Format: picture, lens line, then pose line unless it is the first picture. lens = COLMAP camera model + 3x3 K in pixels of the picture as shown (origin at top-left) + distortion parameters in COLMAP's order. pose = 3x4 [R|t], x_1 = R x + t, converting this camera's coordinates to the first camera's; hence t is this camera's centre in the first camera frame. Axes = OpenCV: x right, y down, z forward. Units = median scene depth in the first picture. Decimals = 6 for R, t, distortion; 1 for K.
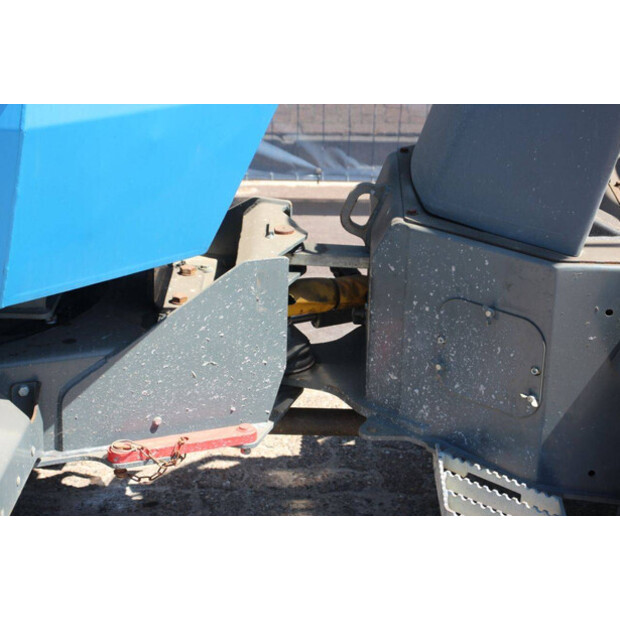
lens RADIAL K [[1367.6, 0, 310.0], [0, 1367.6, 310.0], [0, 0, 1]] dist [0.299456, -0.058575]
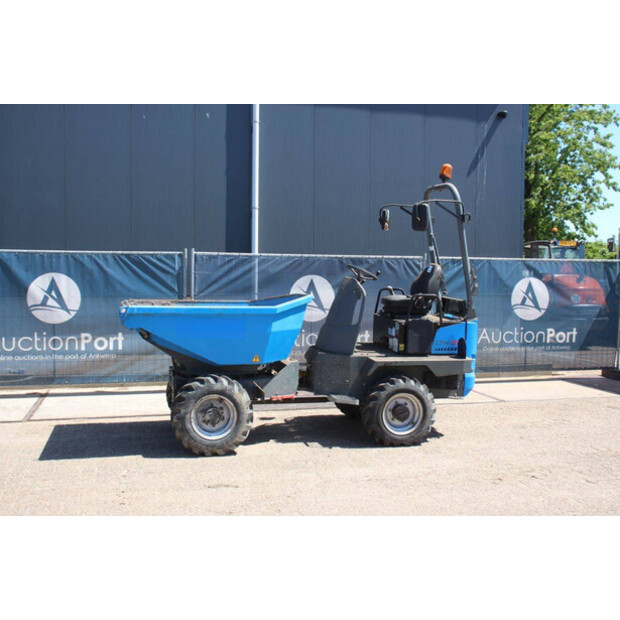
lens RADIAL K [[704.7, 0, 310.0], [0, 704.7, 310.0], [0, 0, 1]] dist [-0.018481, 0.011573]
pose [[0.966409, -0.017251, 0.256430, -0.699617], [0.092018, 0.954828, -0.282552, 0.570029], [-0.239973, 0.296657, 0.924342, -1.666370]]
